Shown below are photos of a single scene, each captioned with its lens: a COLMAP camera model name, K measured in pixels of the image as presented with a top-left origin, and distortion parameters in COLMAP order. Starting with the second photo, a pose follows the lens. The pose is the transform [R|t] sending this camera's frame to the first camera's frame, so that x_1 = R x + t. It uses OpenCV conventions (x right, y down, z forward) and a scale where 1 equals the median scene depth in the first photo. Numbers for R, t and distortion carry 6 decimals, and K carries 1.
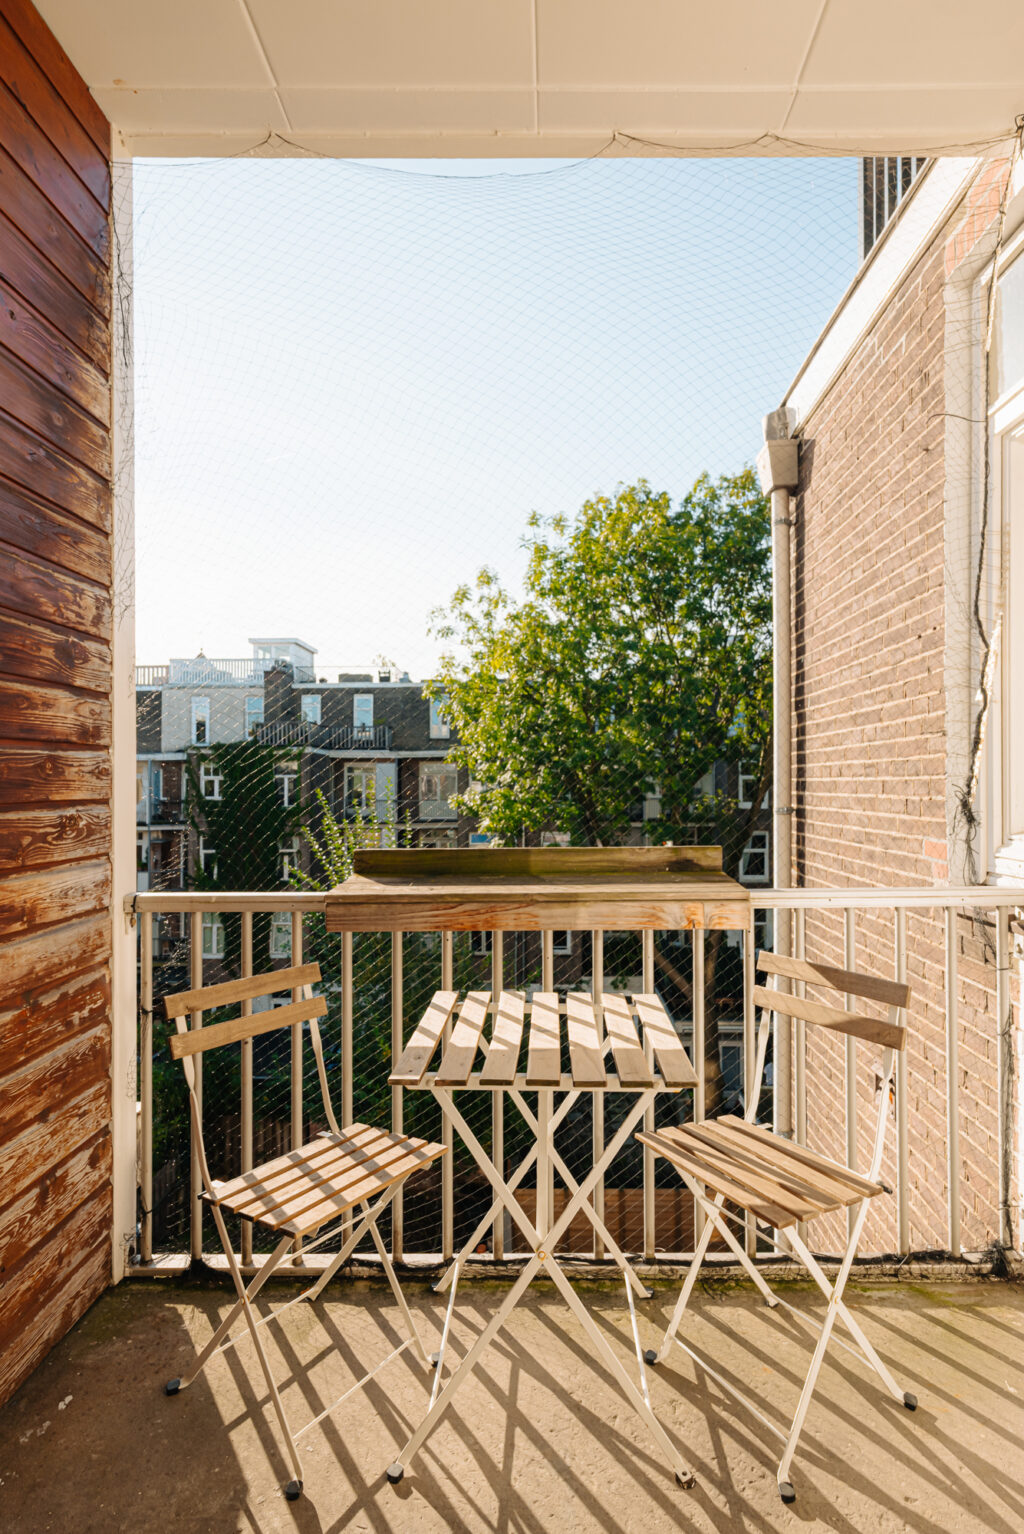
lens RADIAL K [[748.7, 0, 534.3], [0, 748.7, 773.6], [0, 0, 1]] dist [-0.000001, 0.000871]
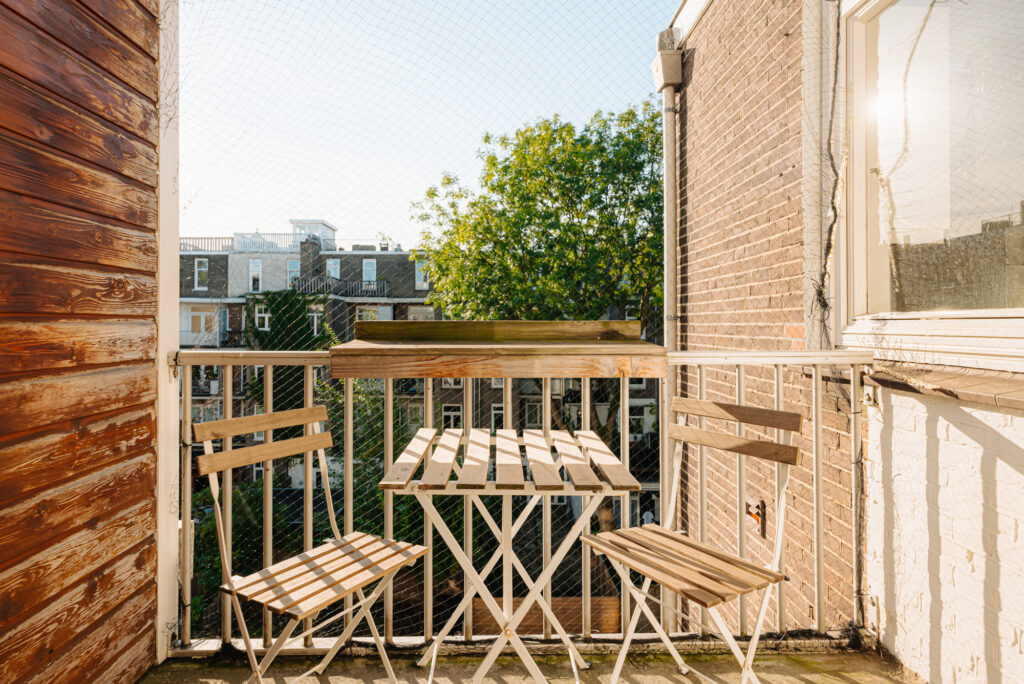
lens RADIAL K [[507.5, 0, 497.8], [0, 507.5, 317.9], [0, 0, 1]] dist [0.002912, -0.001363]
pose [[0.999735, 0.001828, 0.022946, -0.019821], [-0.001847, 0.999998, 0.000822, 0.106561], [-0.022945, -0.000865, 0.999736, 0.145158]]
